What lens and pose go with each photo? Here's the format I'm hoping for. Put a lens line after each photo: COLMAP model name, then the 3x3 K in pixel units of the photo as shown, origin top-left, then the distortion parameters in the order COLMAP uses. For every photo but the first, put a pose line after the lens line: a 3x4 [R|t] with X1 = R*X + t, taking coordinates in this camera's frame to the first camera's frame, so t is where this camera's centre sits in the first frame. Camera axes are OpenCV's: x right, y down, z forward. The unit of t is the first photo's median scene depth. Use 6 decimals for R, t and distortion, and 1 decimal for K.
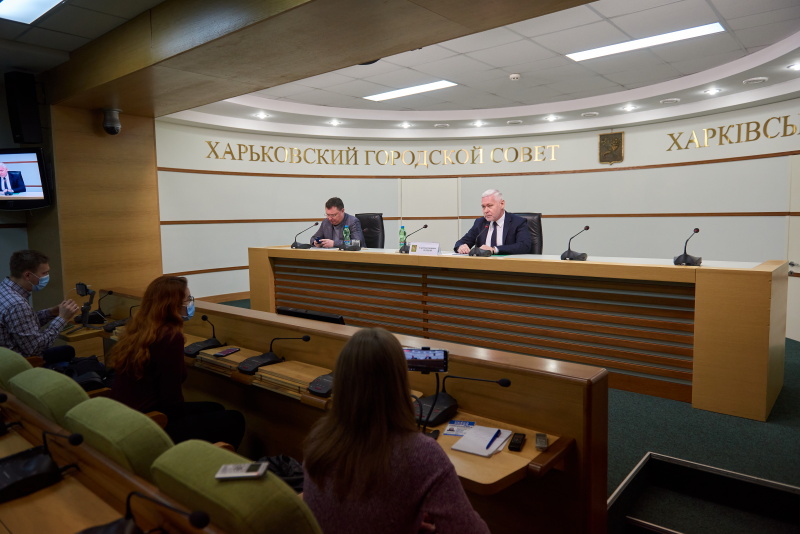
lens RADIAL K [[542.9, 0, 400.0], [0, 542.9, 267.0], [0, 0, 1]] dist [-0.001176, 0.000449]
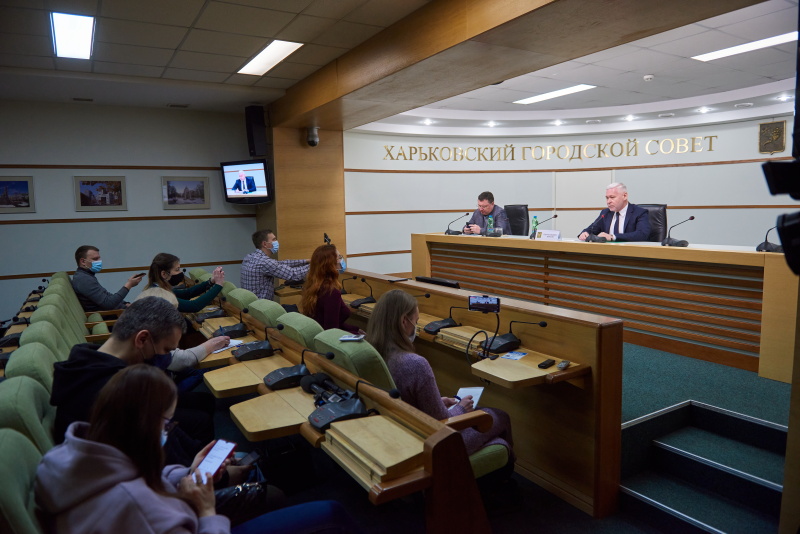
lens RADIAL K [[545.8, 0, 400.0], [0, 545.8, 267.0], [0, 0, 1]] dist [-0.045766, -0.001767]
pose [[0.943174, 0.031508, -0.330803, 0.117030], [-0.026034, 0.999441, 0.020967, 0.015892], [0.331279, -0.011164, 0.943467, -0.181796]]
